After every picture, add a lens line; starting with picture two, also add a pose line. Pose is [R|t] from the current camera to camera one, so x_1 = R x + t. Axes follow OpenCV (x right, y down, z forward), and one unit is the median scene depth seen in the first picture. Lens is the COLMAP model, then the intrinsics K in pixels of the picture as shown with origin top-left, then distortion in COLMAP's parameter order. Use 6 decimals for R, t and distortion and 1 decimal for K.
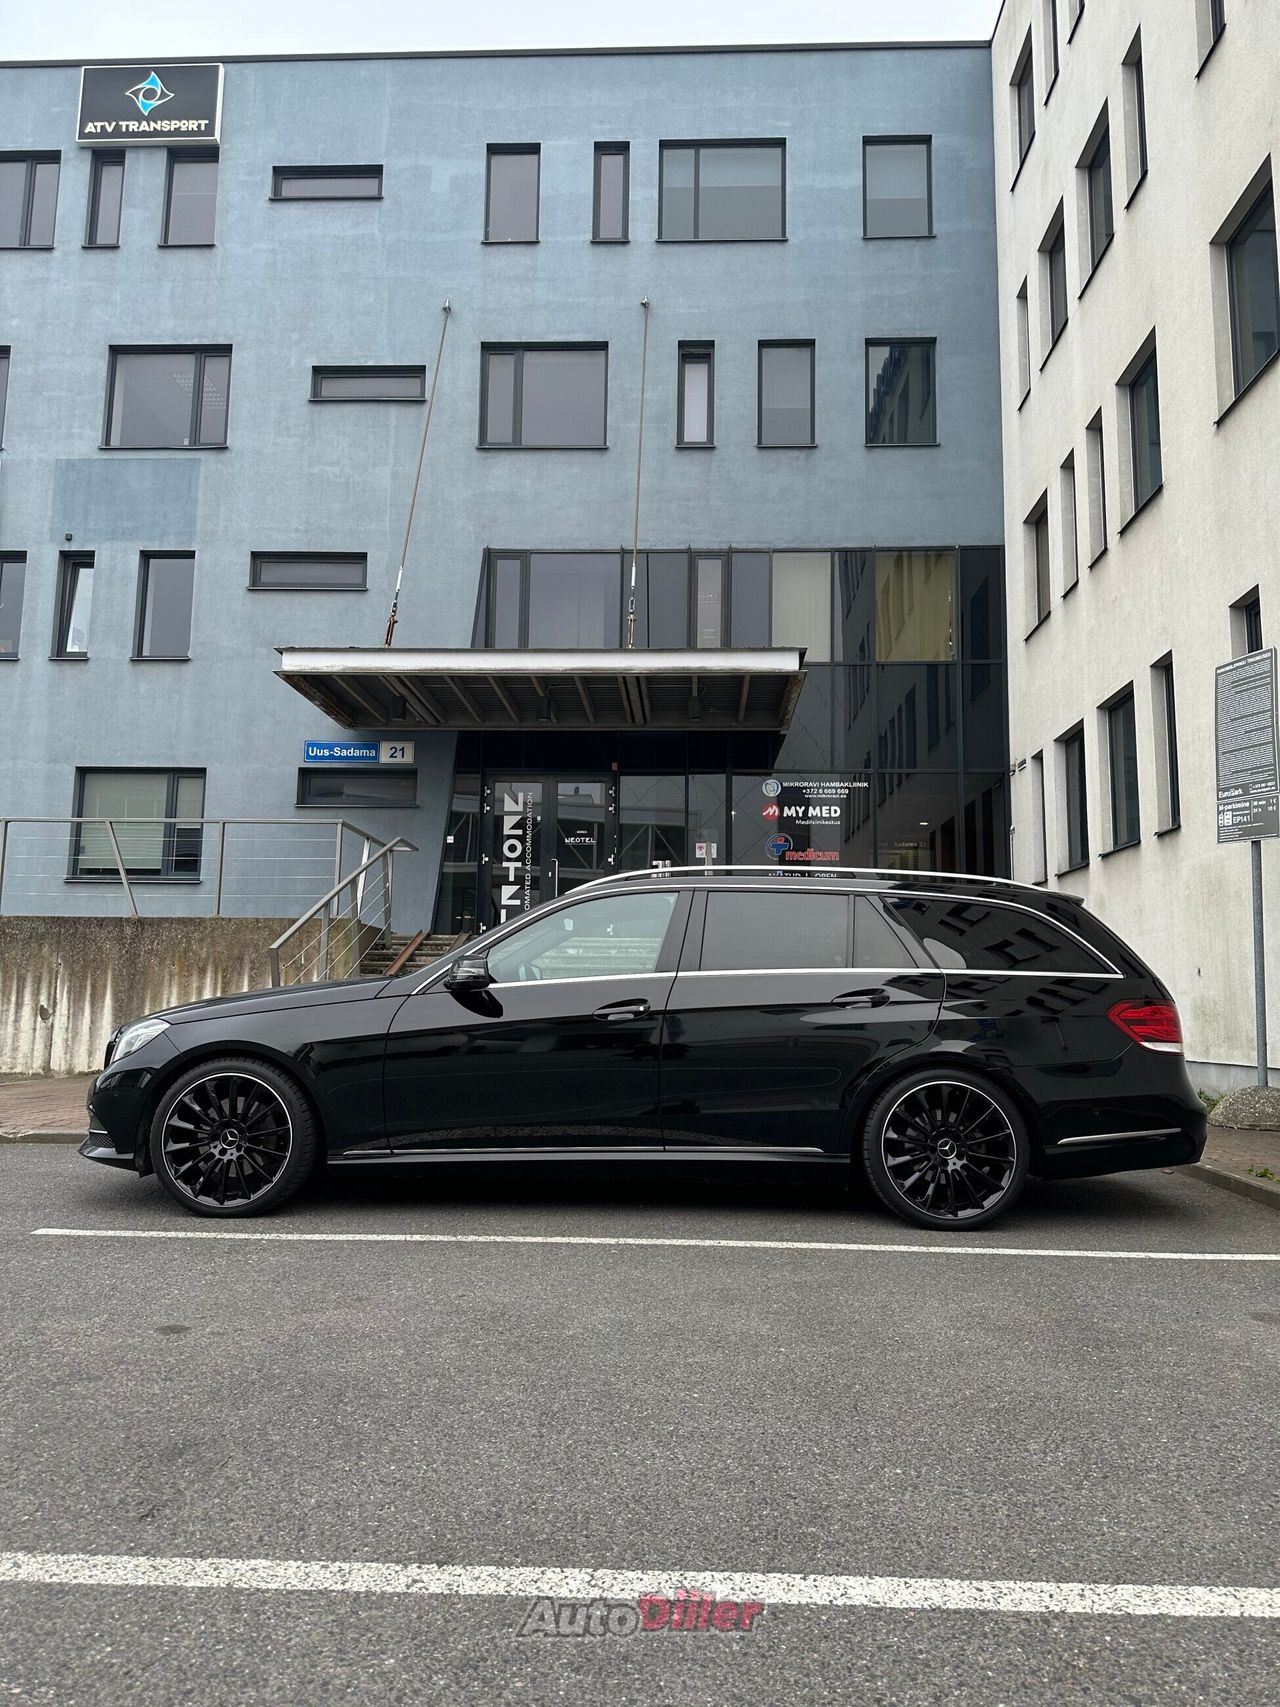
lens RADIAL K [[1191.5, 0, 635.7], [0, 1191.5, 904.6], [0, 0, 1]] dist [0.025977, -0.041175]
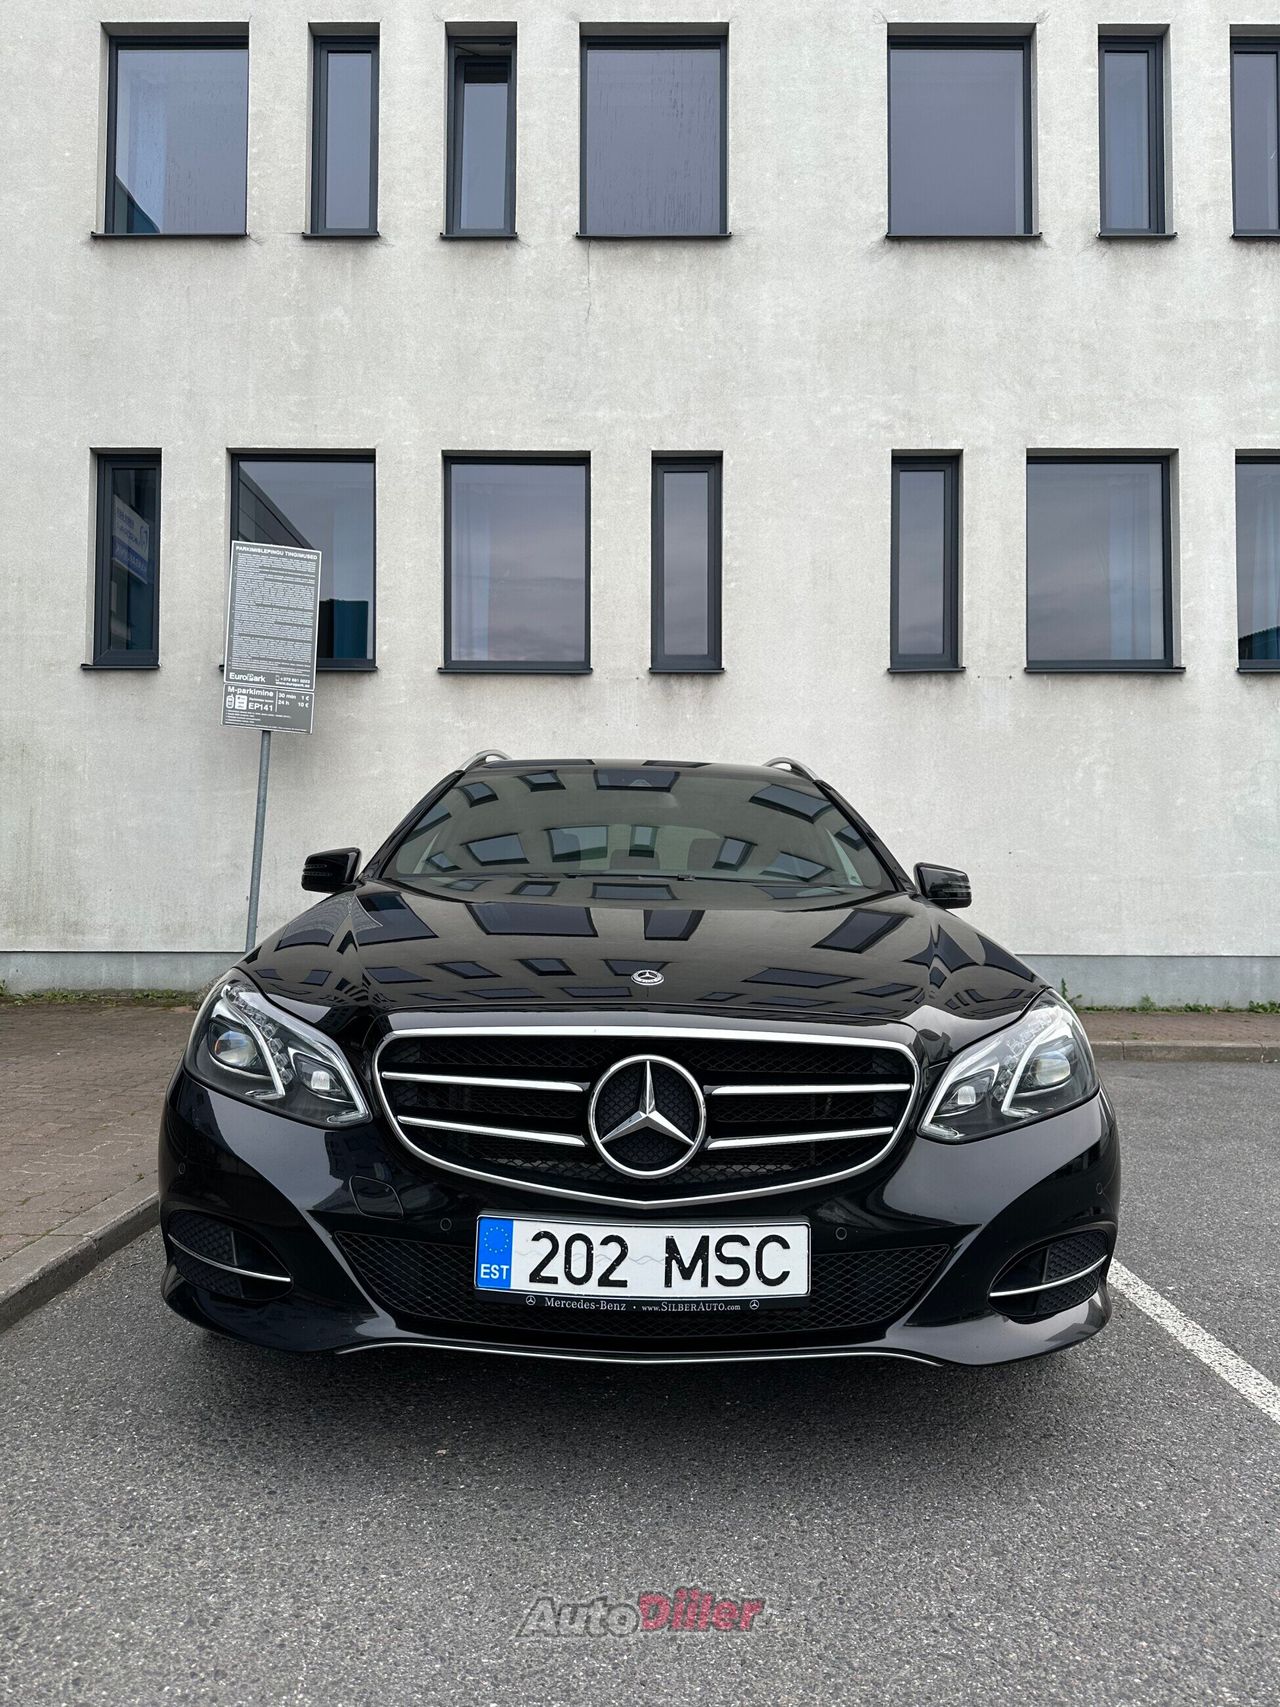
lens RADIAL K [[1191.5, 0, 635.3], [0, 1191.5, 890.3], [0, 0, 1]] dist [0.025977, -0.041175]
pose [[-0.047124, -0.010806, 0.998831, -0.250622], [-0.100100, 0.994959, 0.006041, 0.021786], [-0.993861, -0.099698, -0.047968, 0.348832]]
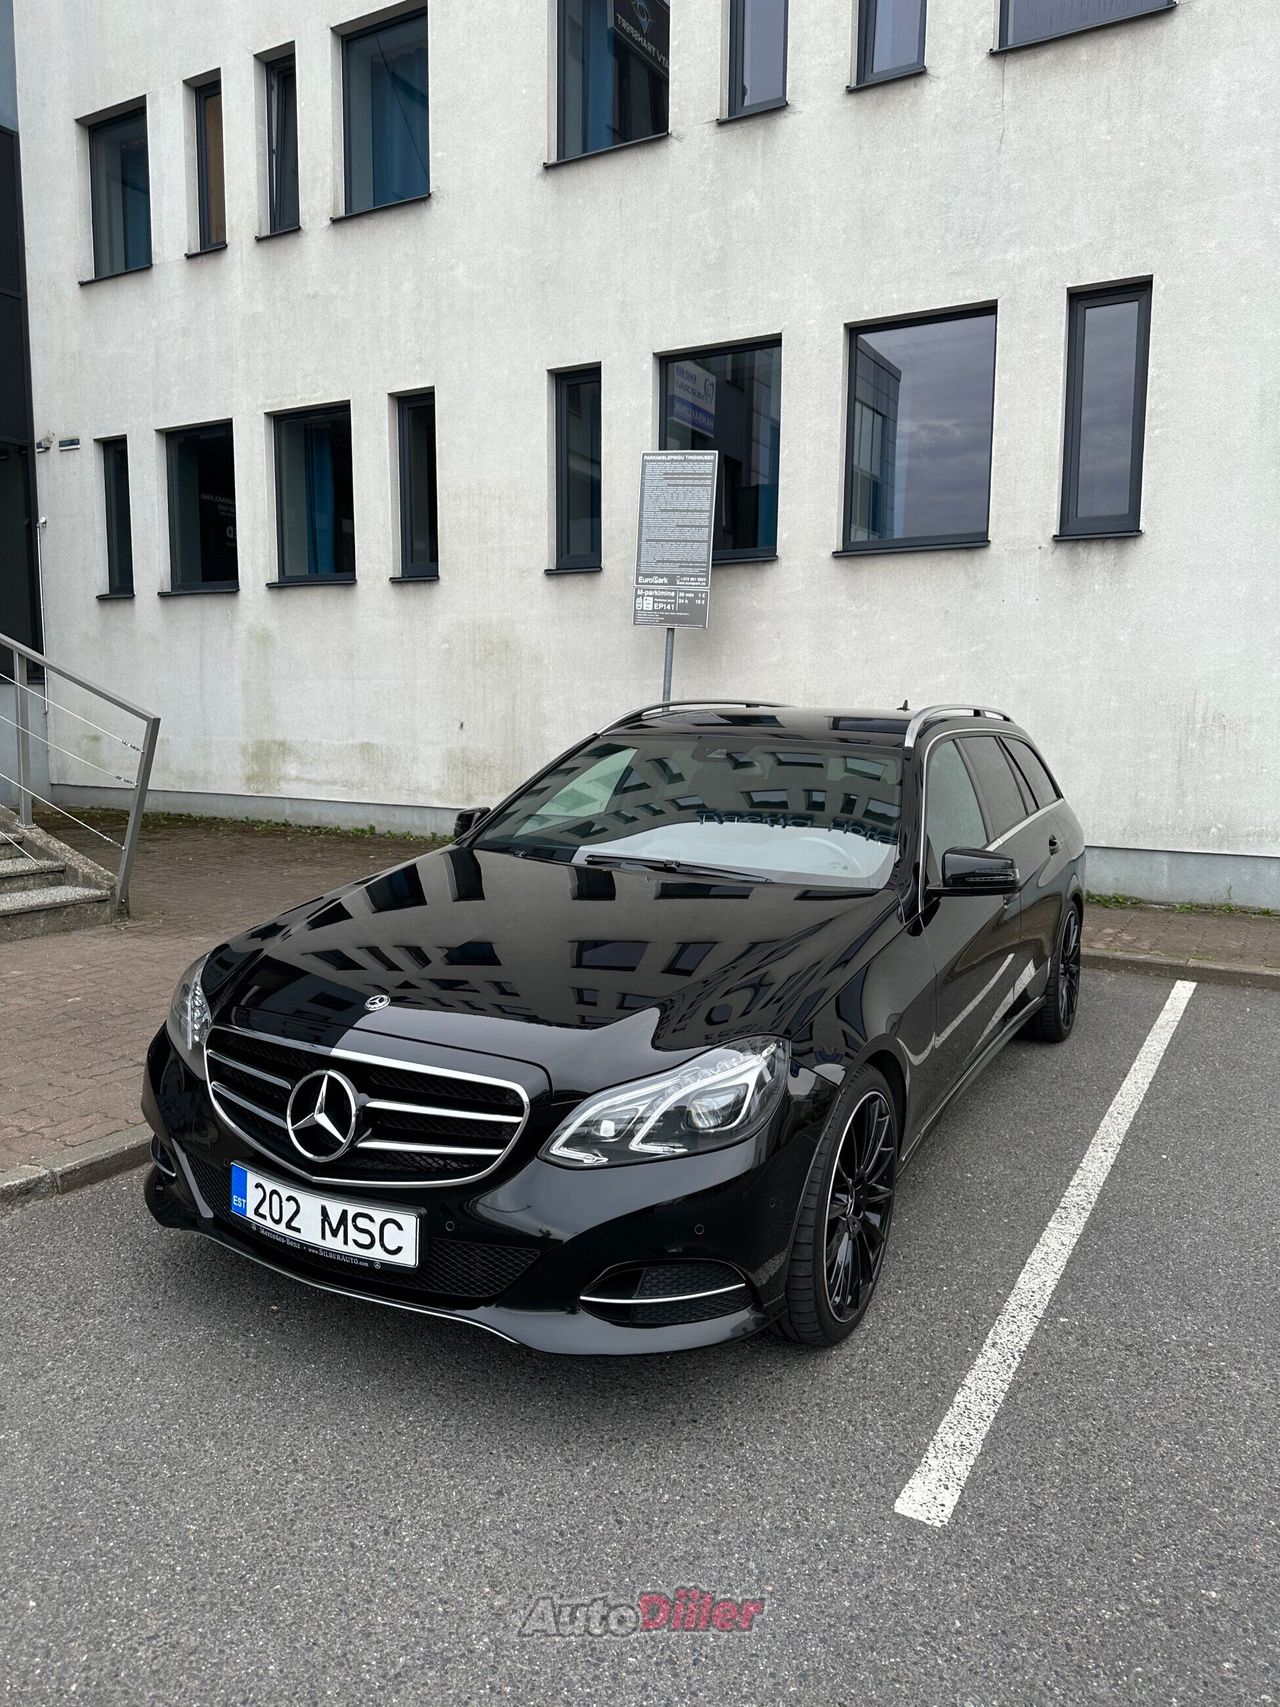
lens RADIAL K [[1191.5, 0, 649.1], [0, 1191.5, 886.5], [0, 0, 1]] dist [0.025977, -0.041175]
pose [[0.439429, -0.143214, 0.886788, -0.250930], [-0.083183, 0.976479, 0.198918, -0.017359], [-0.894418, -0.161177, 0.417180, 0.247439]]
